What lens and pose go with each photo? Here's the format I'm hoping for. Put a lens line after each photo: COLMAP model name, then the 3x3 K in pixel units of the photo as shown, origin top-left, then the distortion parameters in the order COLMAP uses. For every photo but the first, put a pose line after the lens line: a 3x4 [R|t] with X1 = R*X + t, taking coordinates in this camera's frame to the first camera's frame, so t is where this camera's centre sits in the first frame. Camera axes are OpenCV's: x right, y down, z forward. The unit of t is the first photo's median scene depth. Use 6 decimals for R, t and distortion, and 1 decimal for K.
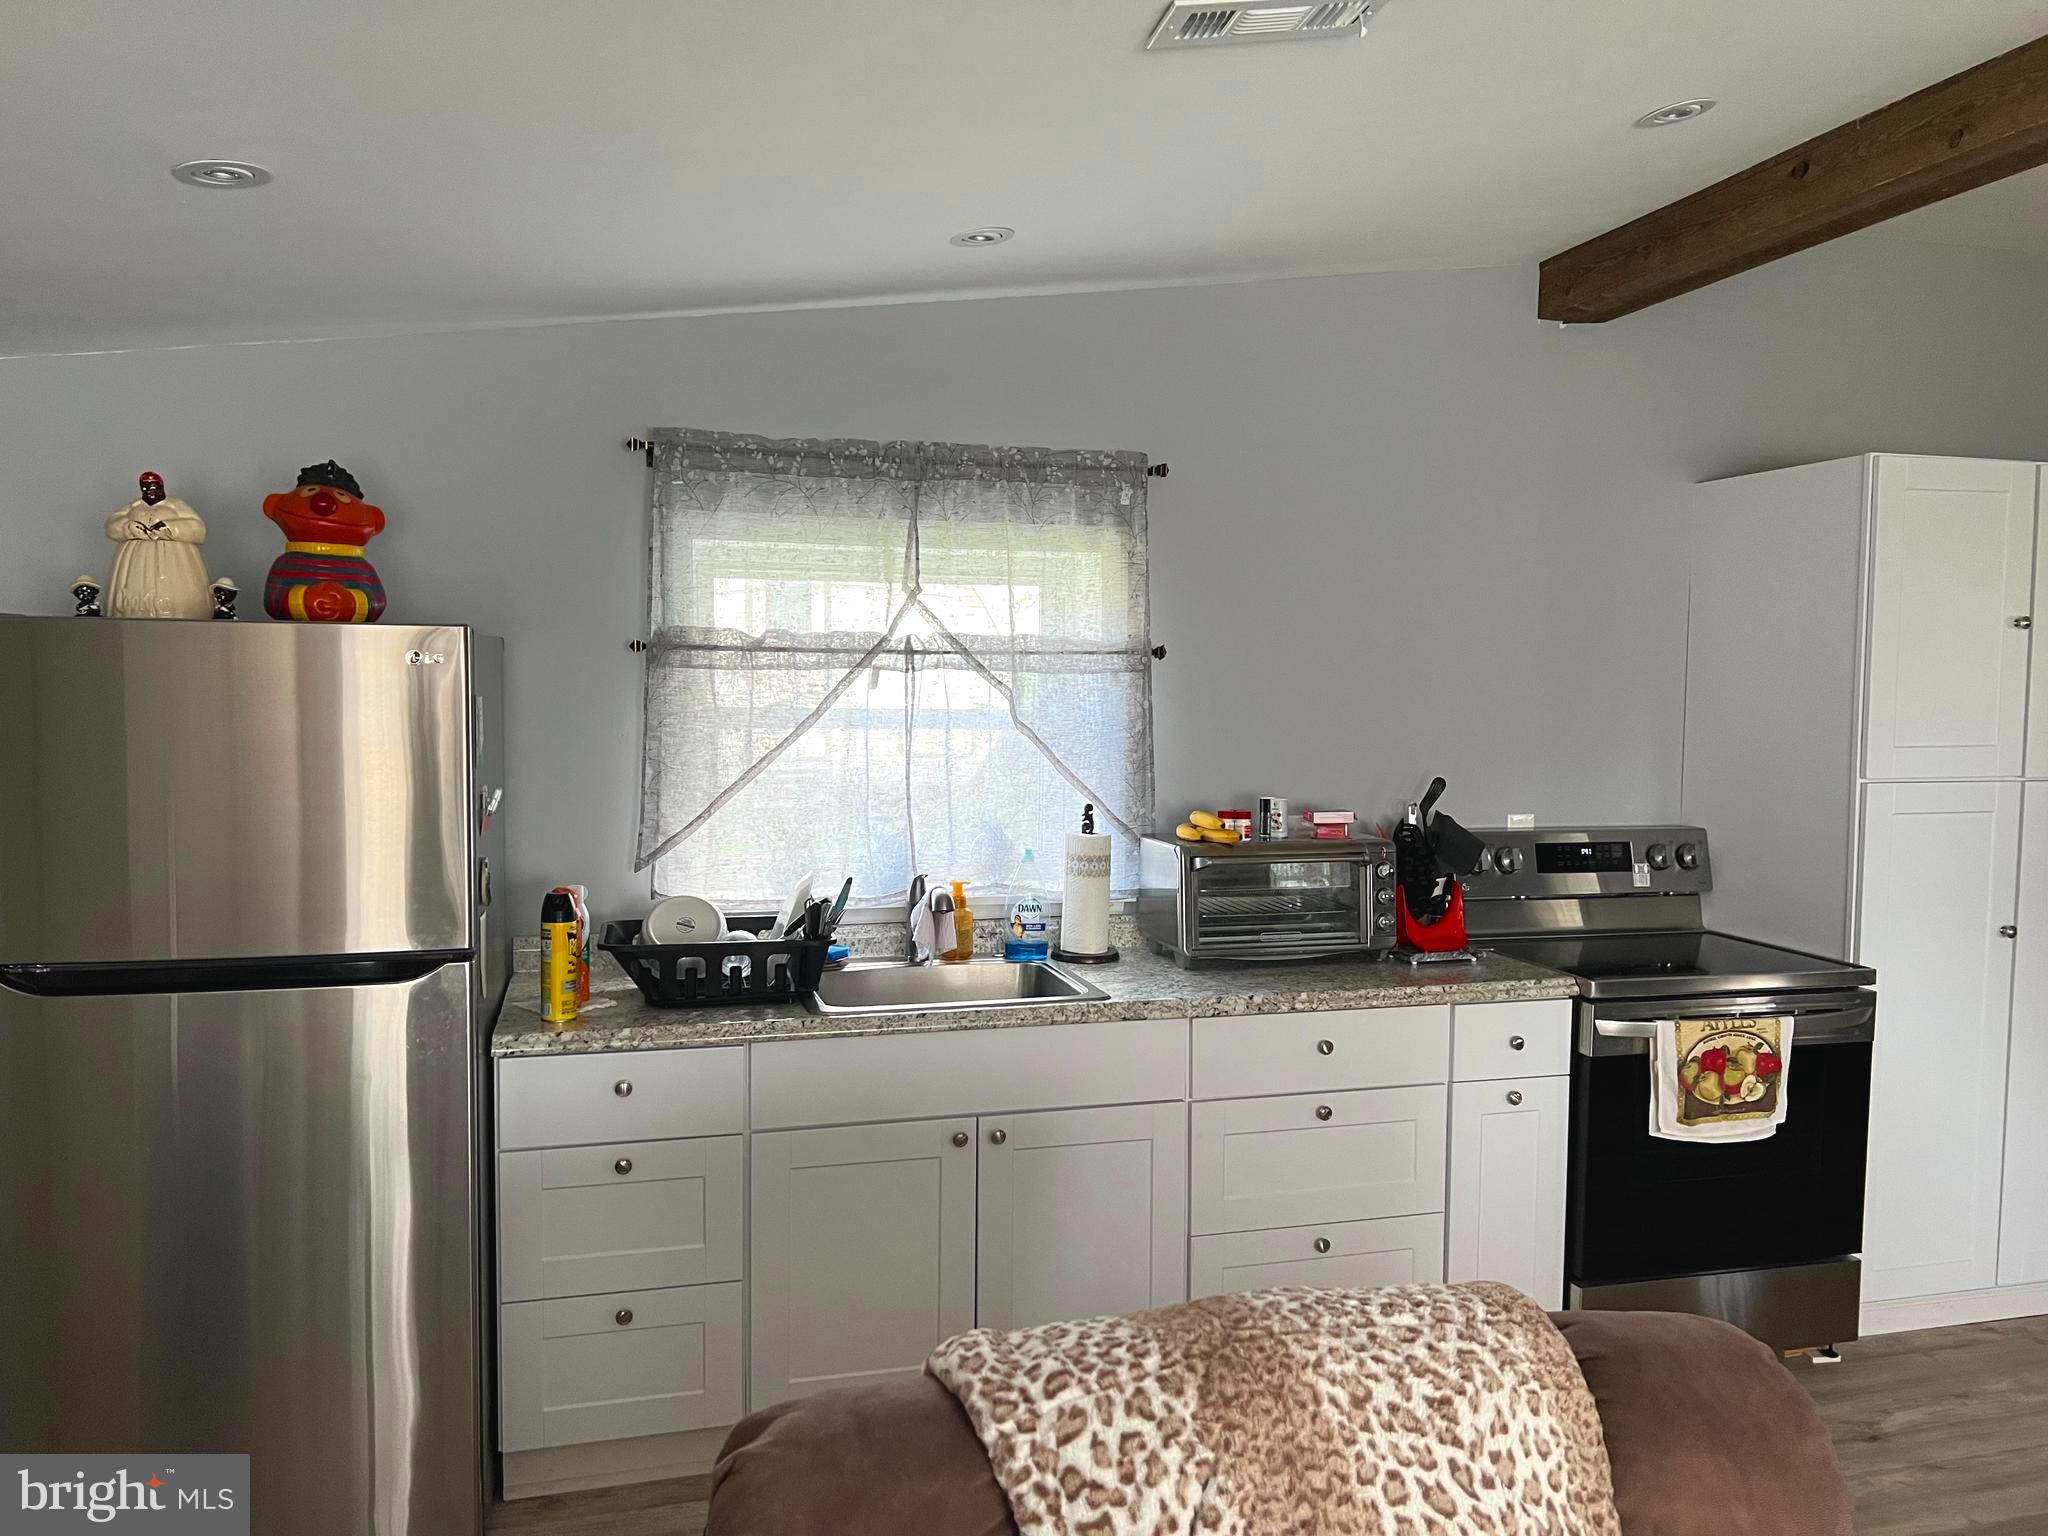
lens RADIAL K [[1542.6, 0, 1010.1], [0, 1542.6, 762.8], [0, 0, 1]] dist [0.053908, -0.061826]
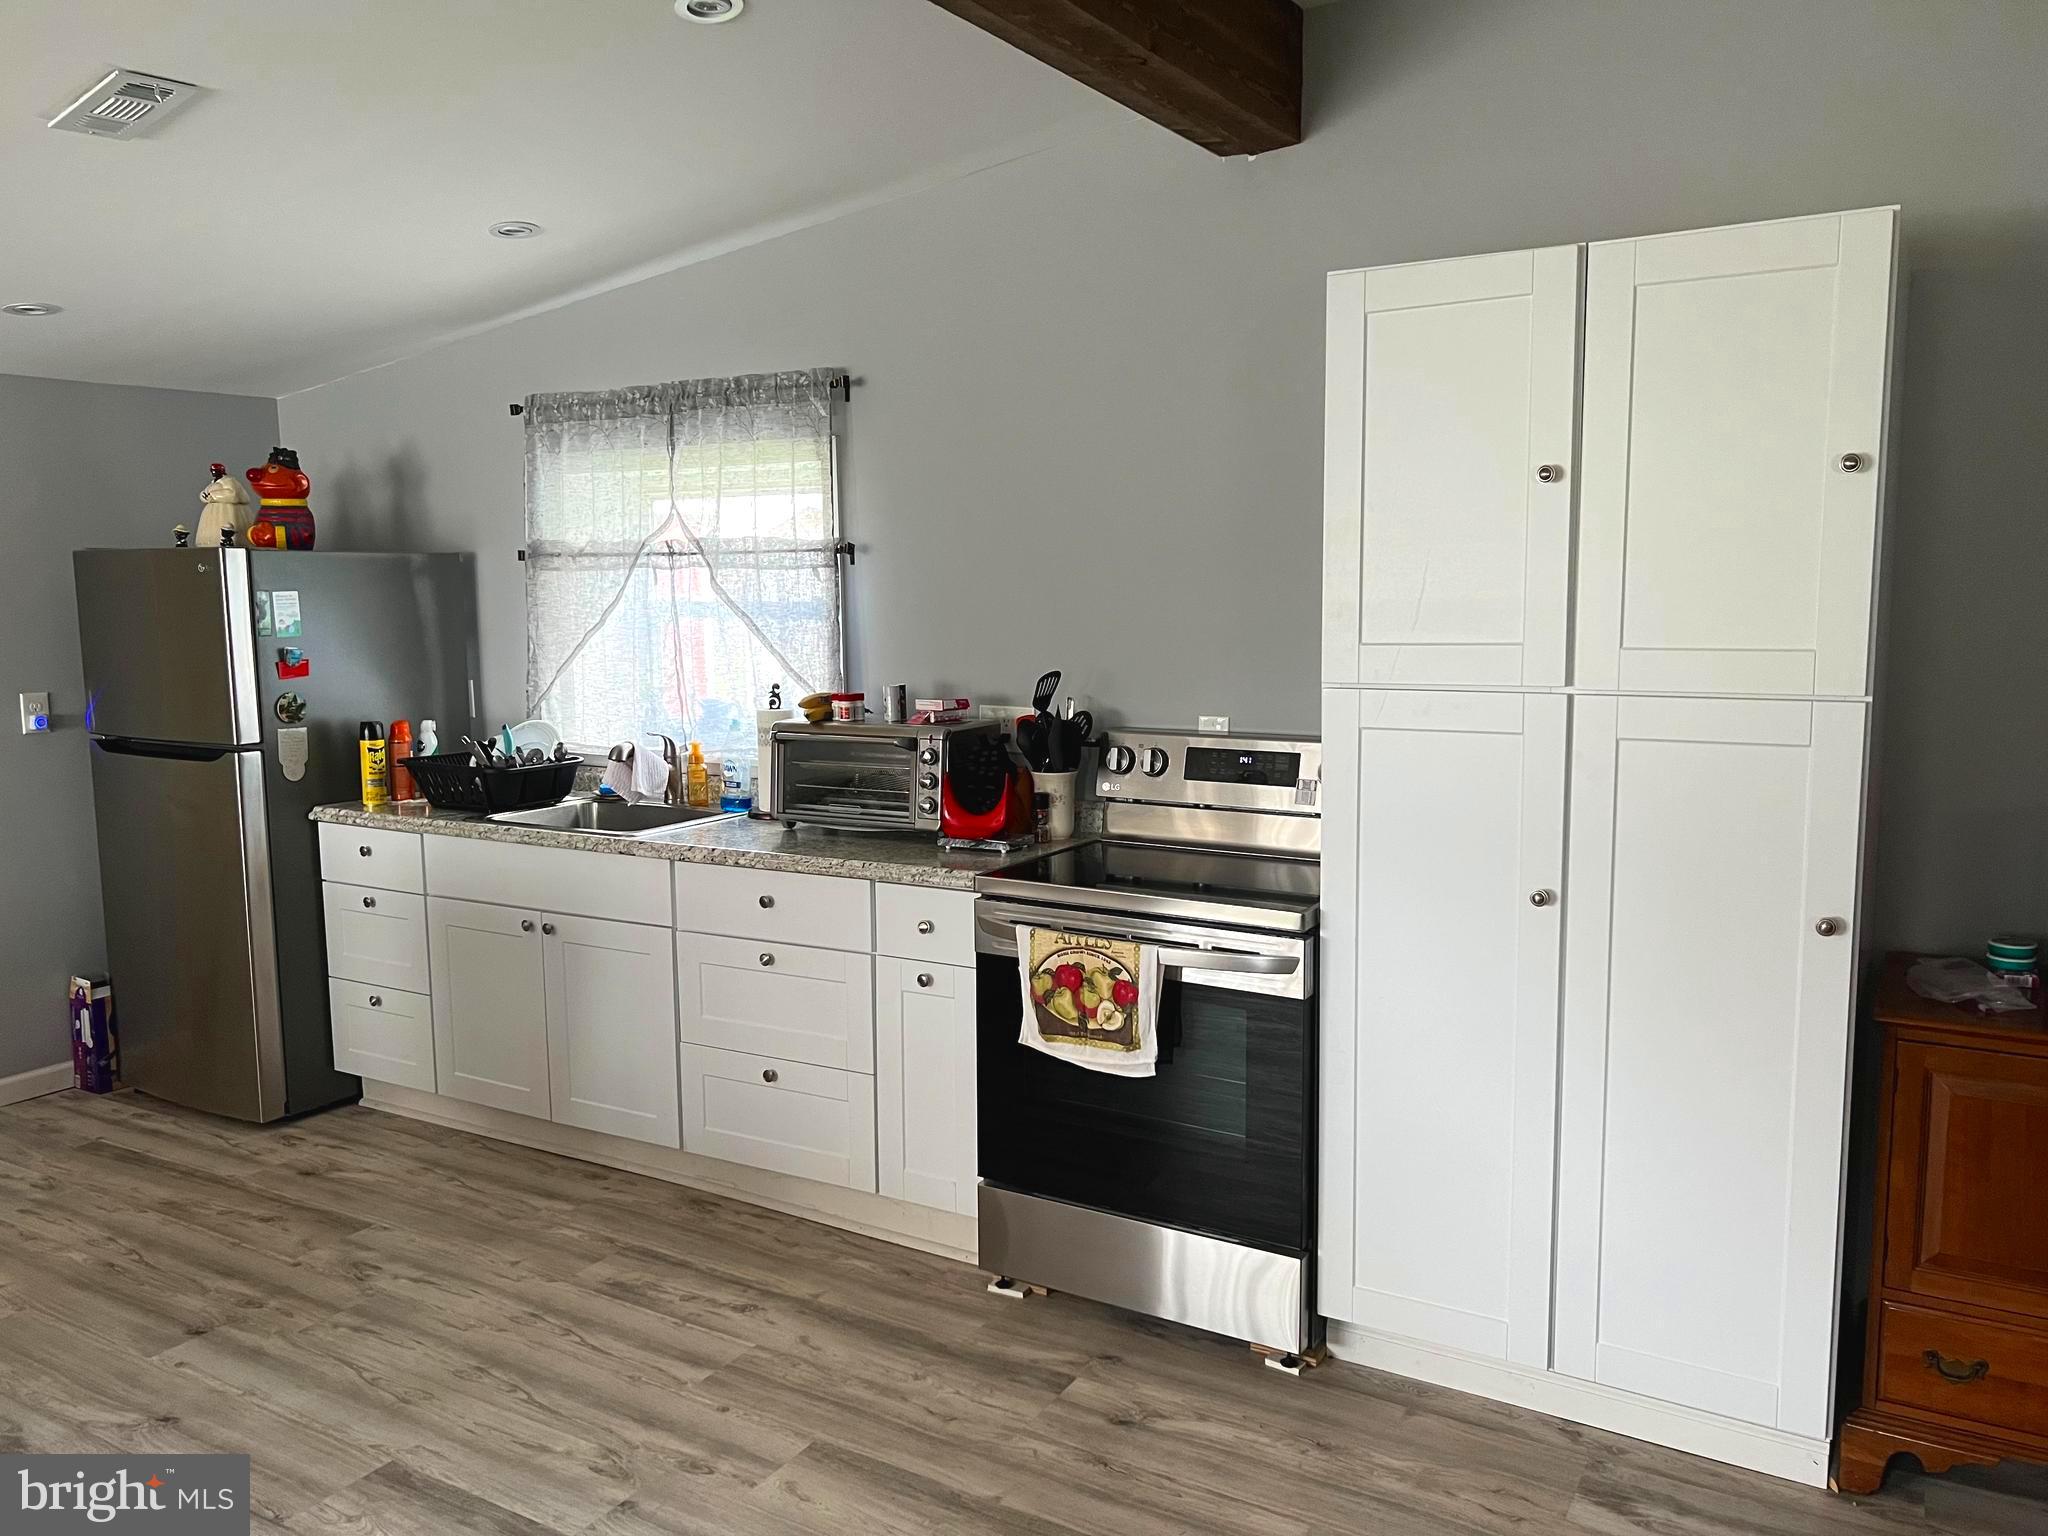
lens RADIAL K [[1542.6, 0, 1031.7], [0, 1542.6, 760.1], [0, 0, 1]] dist [0.053908, -0.061826]
pose [[0.699182, 0.067577, -0.711743, 1.073765], [-0.028696, 0.997373, 0.066506, 0.002283], [0.714367, -0.026076, 0.699285, 0.344094]]
